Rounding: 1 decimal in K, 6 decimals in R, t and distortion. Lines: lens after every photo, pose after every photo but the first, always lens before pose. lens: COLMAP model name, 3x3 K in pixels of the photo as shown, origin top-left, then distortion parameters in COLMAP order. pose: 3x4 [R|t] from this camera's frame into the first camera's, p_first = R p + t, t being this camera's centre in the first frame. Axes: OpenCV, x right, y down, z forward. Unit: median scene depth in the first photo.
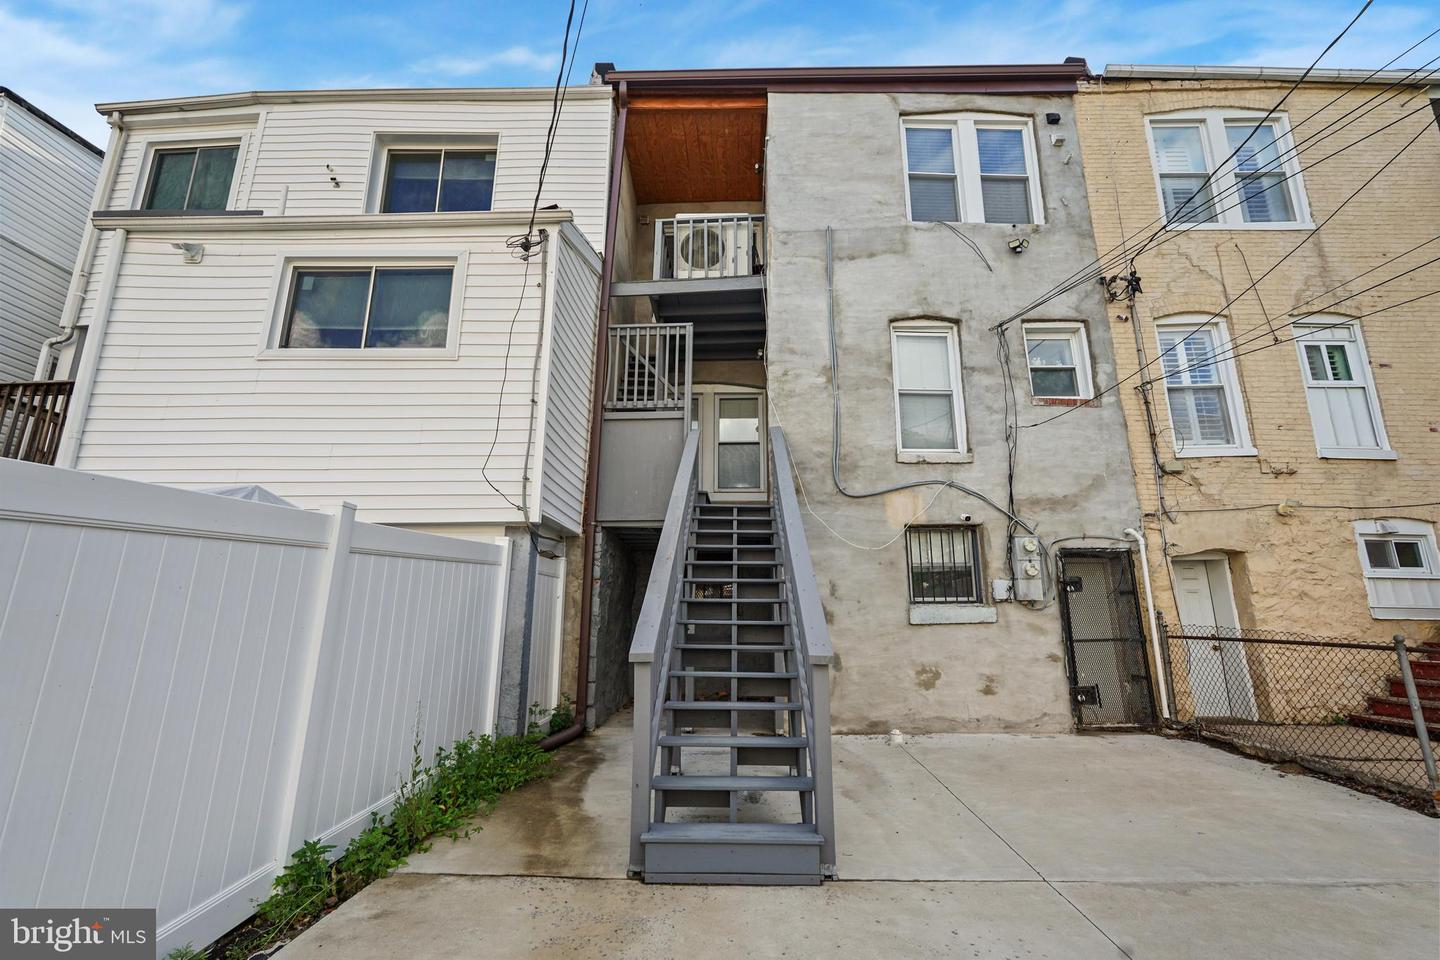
lens RADIAL K [[636.5, 0, 720.9], [0, 636.5, 474.4], [0, 0, 1]] dist [-0.009892, 0.001710]
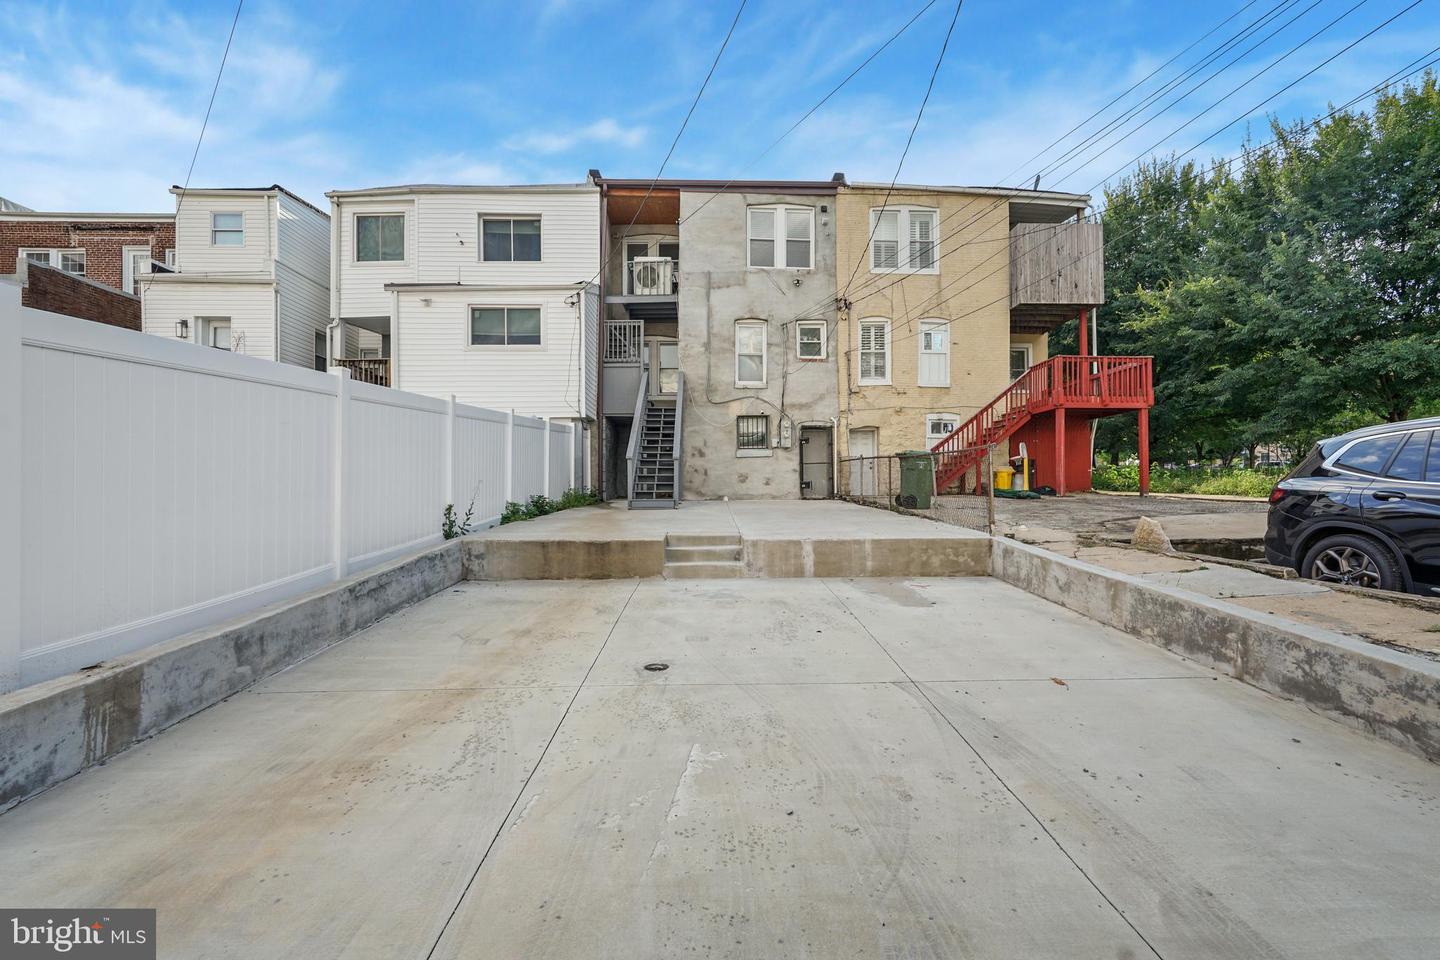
lens RADIAL K [[636.5, 0, 719.8], [0, 636.5, 482.8], [0, 0, 1]] dist [-0.009892, 0.001710]
pose [[0.998406, -0.007292, 0.055963, 0.089607], [-0.005280, 0.975199, 0.221266, -0.183761], [-0.056188, -0.221209, 0.973606, -1.238127]]
